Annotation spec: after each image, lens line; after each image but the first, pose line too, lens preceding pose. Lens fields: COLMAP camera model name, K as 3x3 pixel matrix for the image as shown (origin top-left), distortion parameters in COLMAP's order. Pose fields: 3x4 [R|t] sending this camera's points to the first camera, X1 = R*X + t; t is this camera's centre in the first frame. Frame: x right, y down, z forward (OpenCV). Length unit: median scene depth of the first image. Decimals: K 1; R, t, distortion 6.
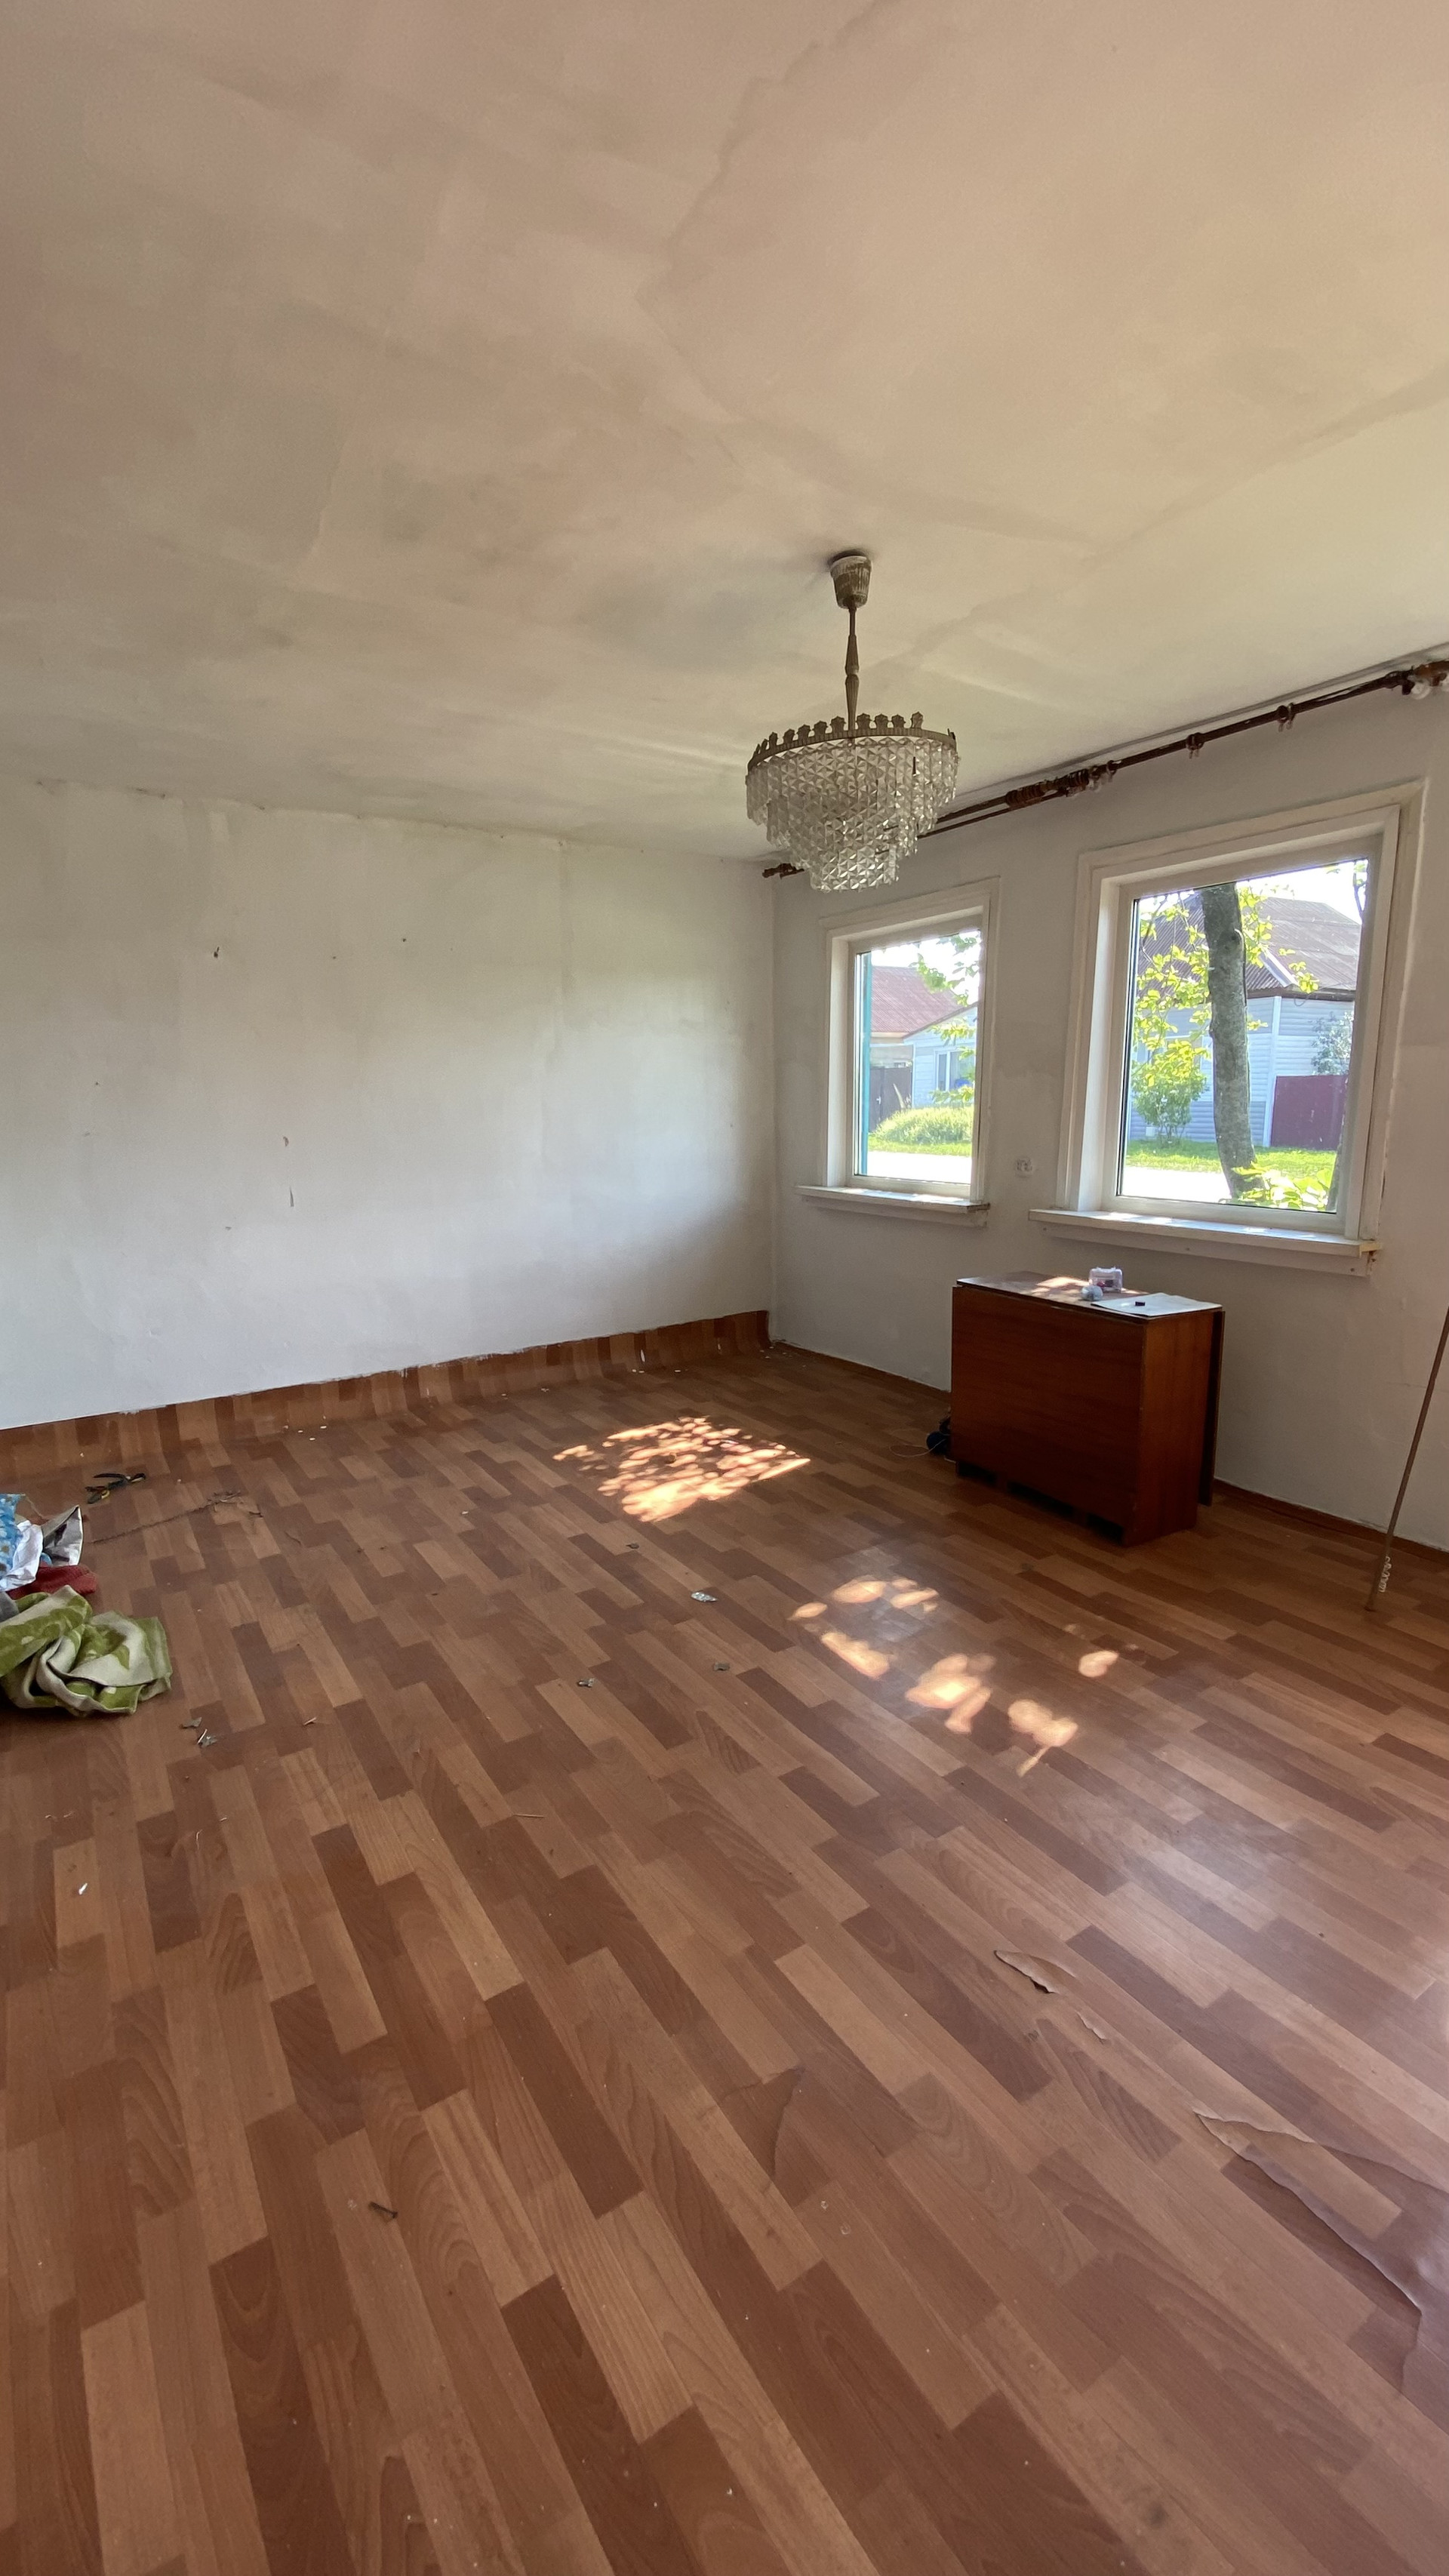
lens RADIAL K [[1045.6, 0, 719.9], [0, 1045.6, 1286.9], [0, 0, 1]] dist [0.044376, -0.039047]
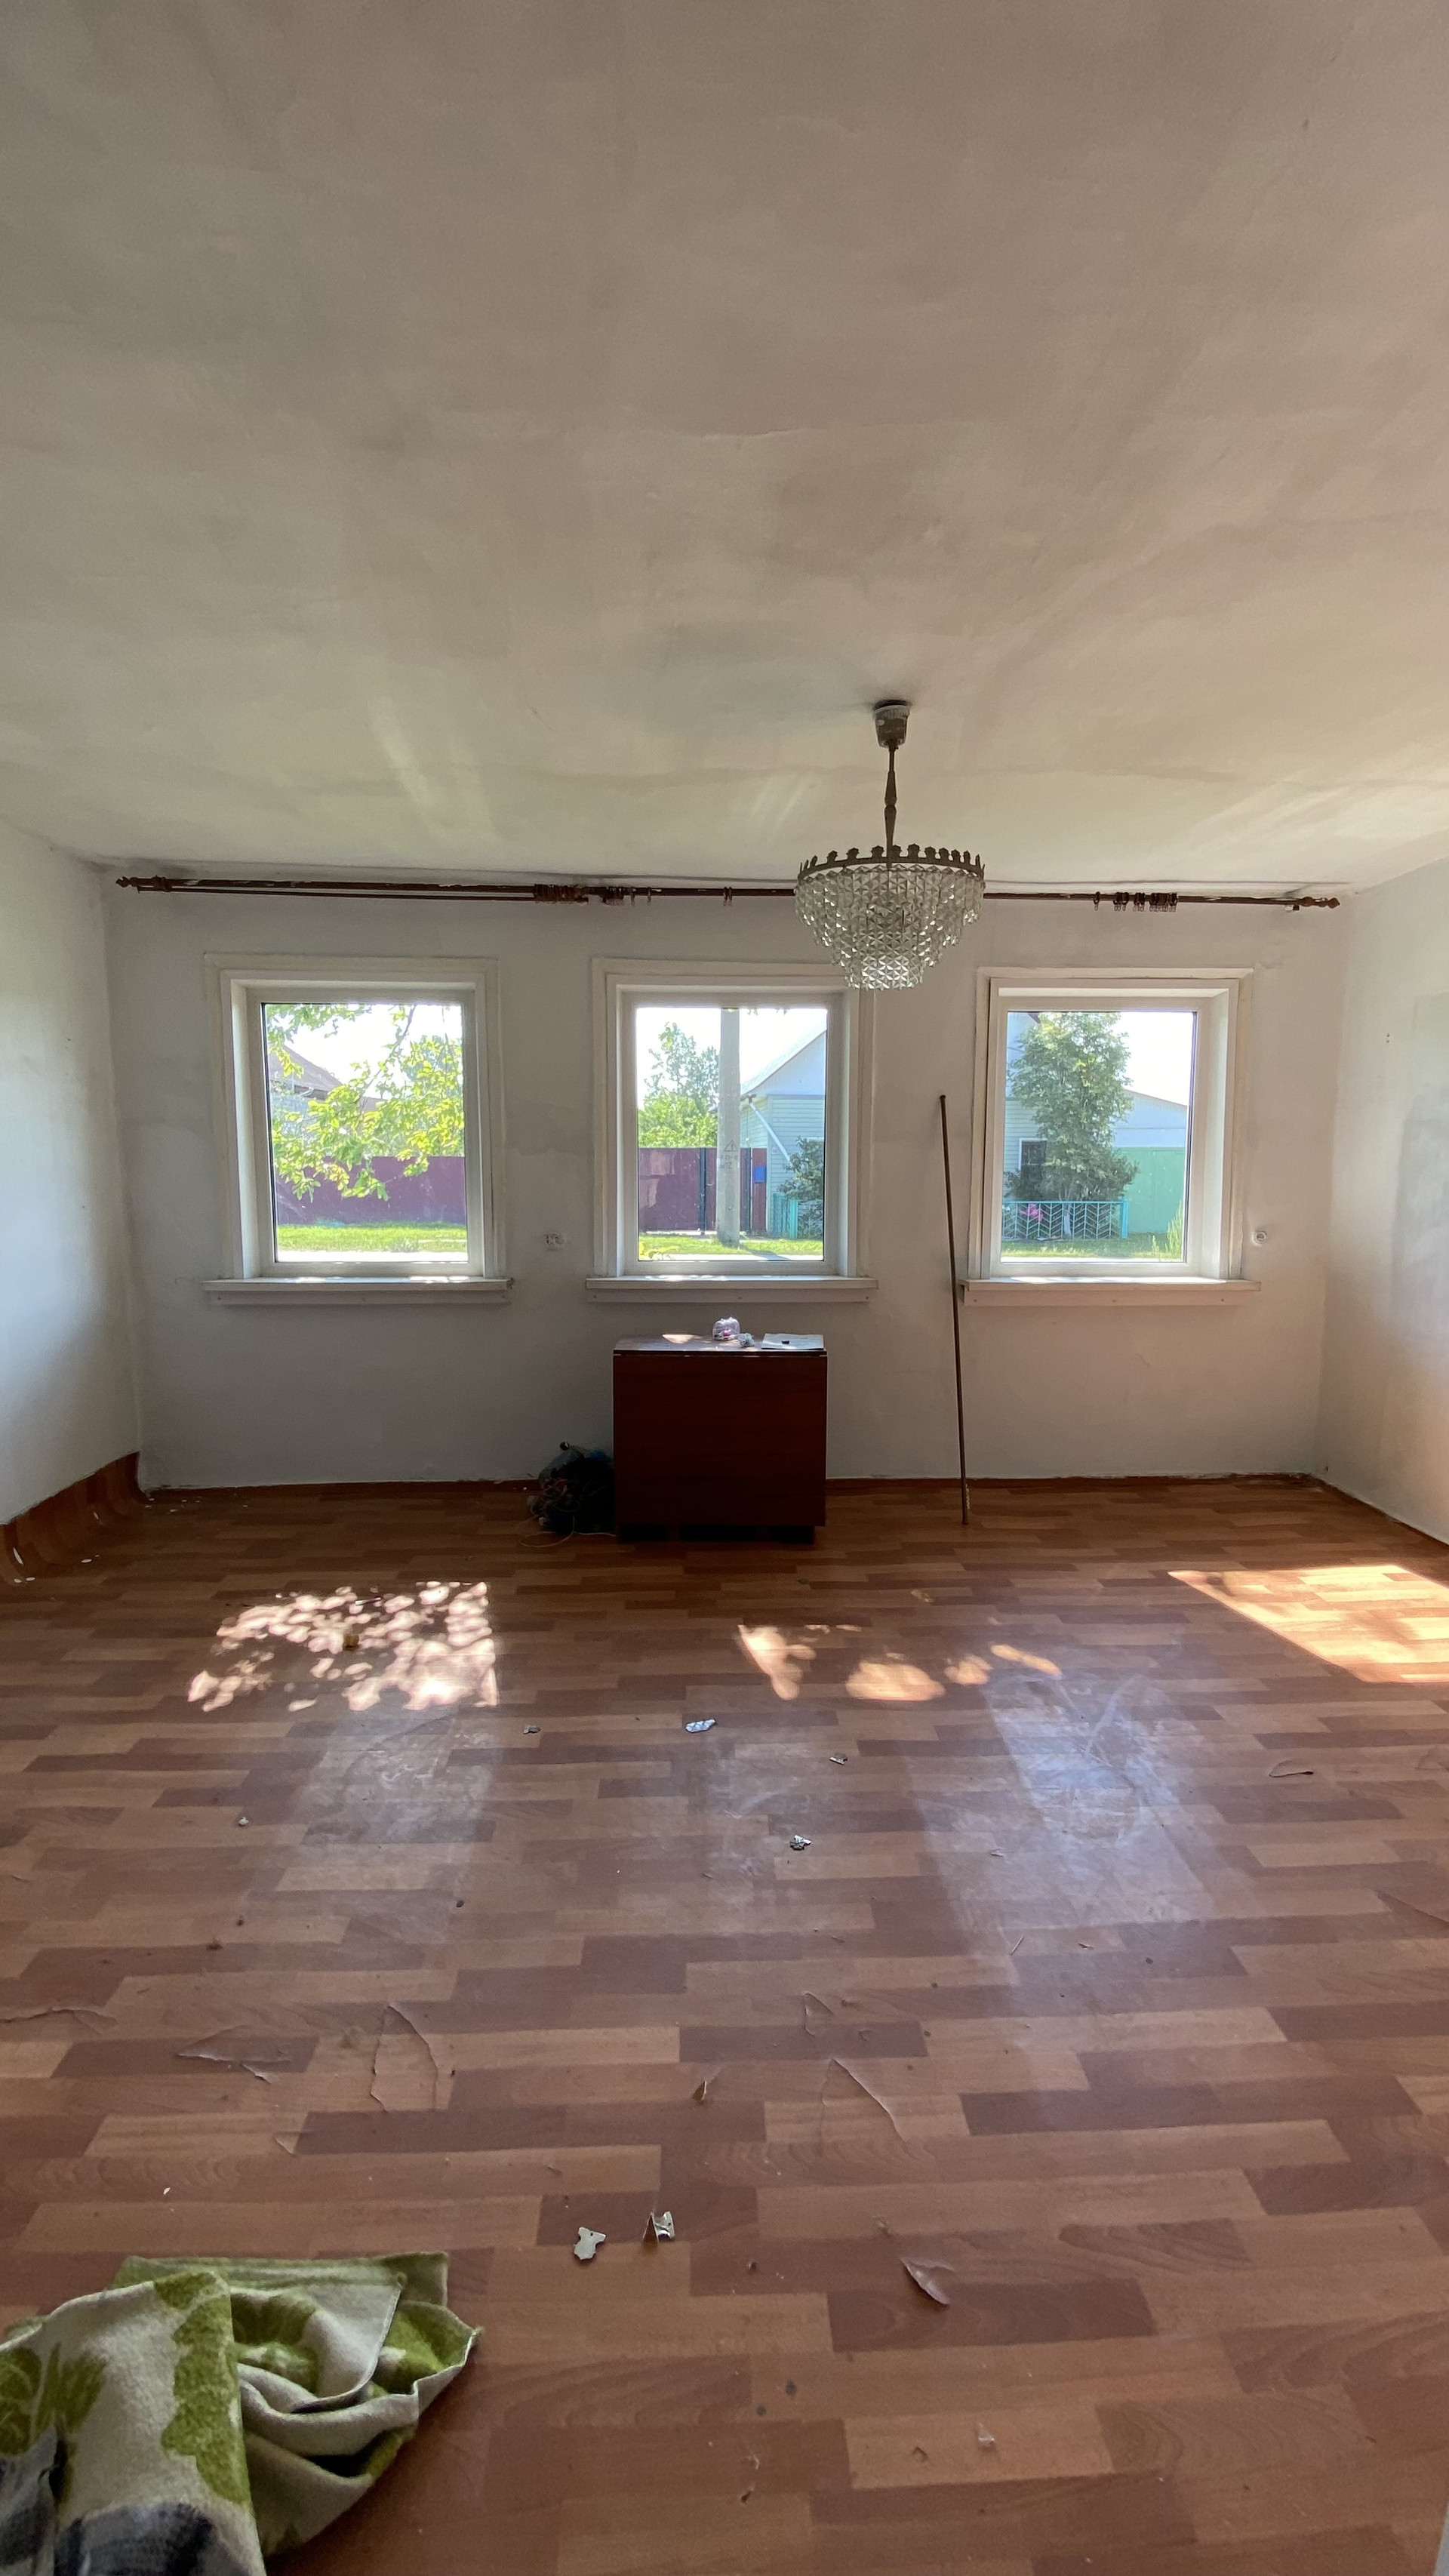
lens RADIAL K [[1051.8, 0, 719.2], [0, 1051.8, 1286.0], [0, 0, 1]] dist [0.053138, -0.038659]
pose [[0.520211, -0.086446, 0.849652, -0.664430], [0.148812, 0.988820, 0.009494, -0.071504], [-0.840973, 0.121499, 0.527259, 0.415182]]
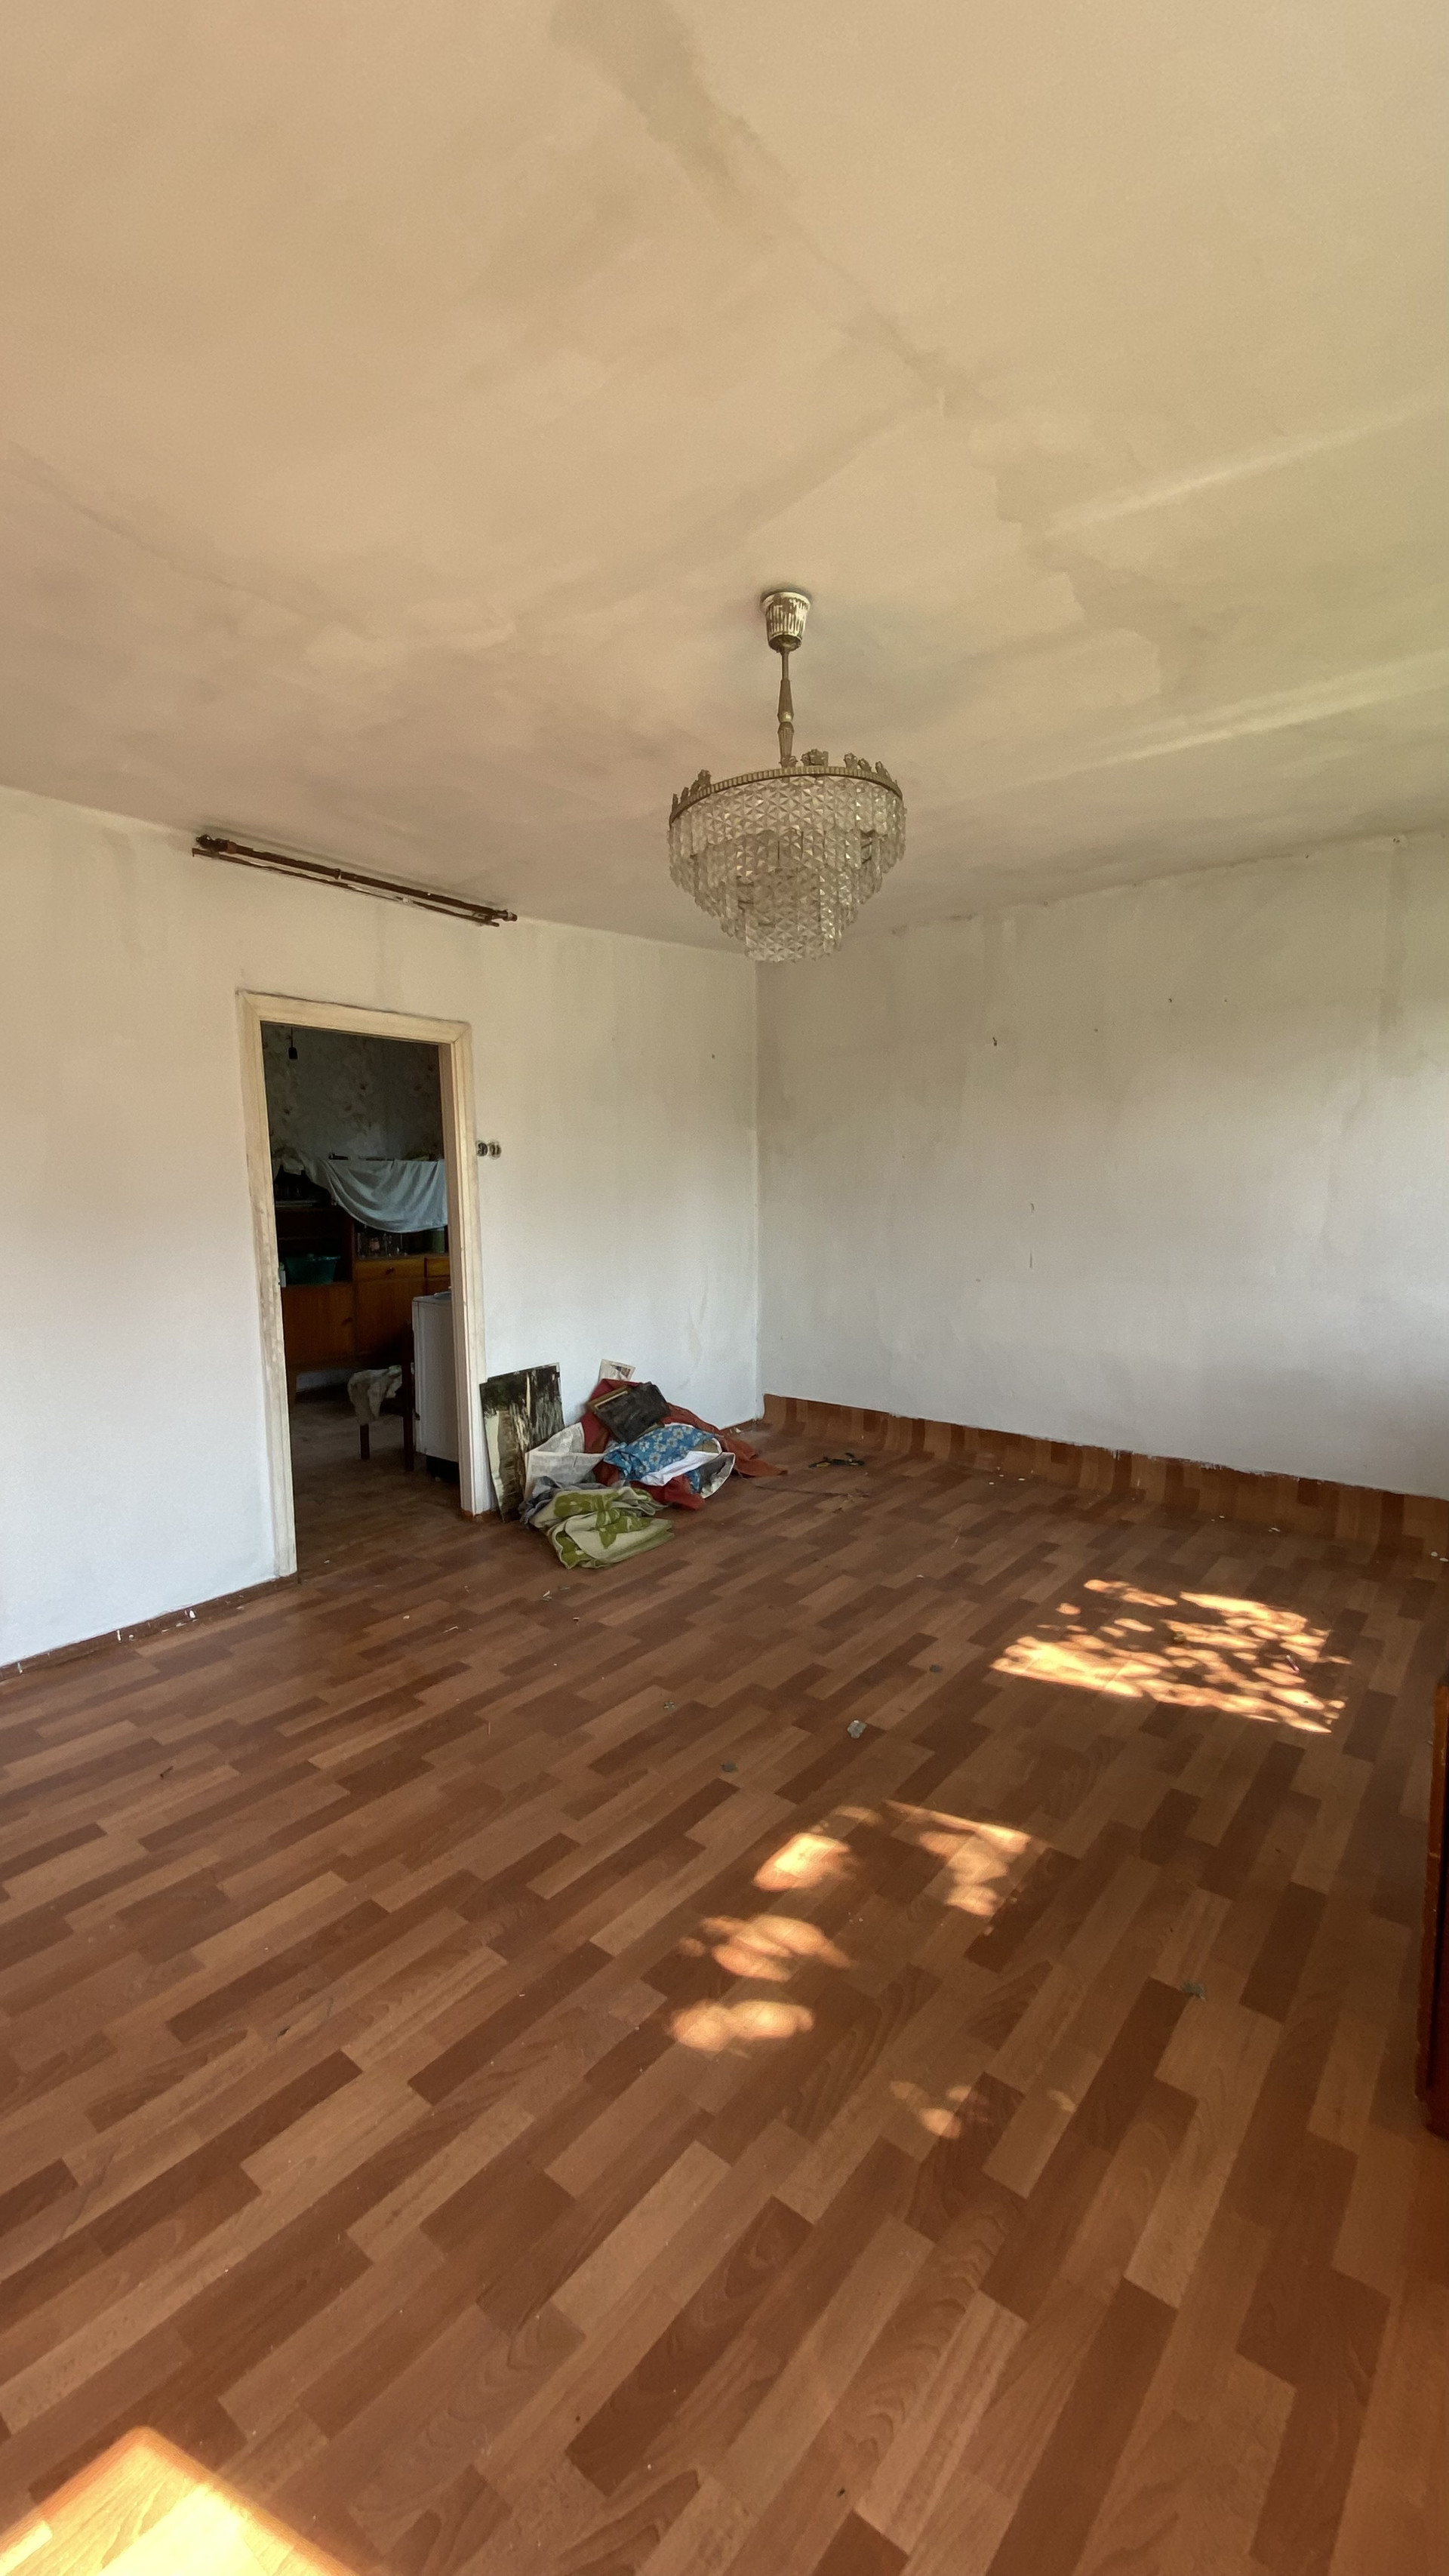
lens RADIAL K [[1051.8, 0, 719.2], [0, 1051.8, 1286.0], [0, 0, 1]] dist [0.053138, -0.038659]
pose [[0.305681, 0.121355, -0.944368, 0.682917], [-0.164616, 0.983644, 0.073118, -0.113208], [0.937796, 0.133107, 0.320659, 0.487689]]
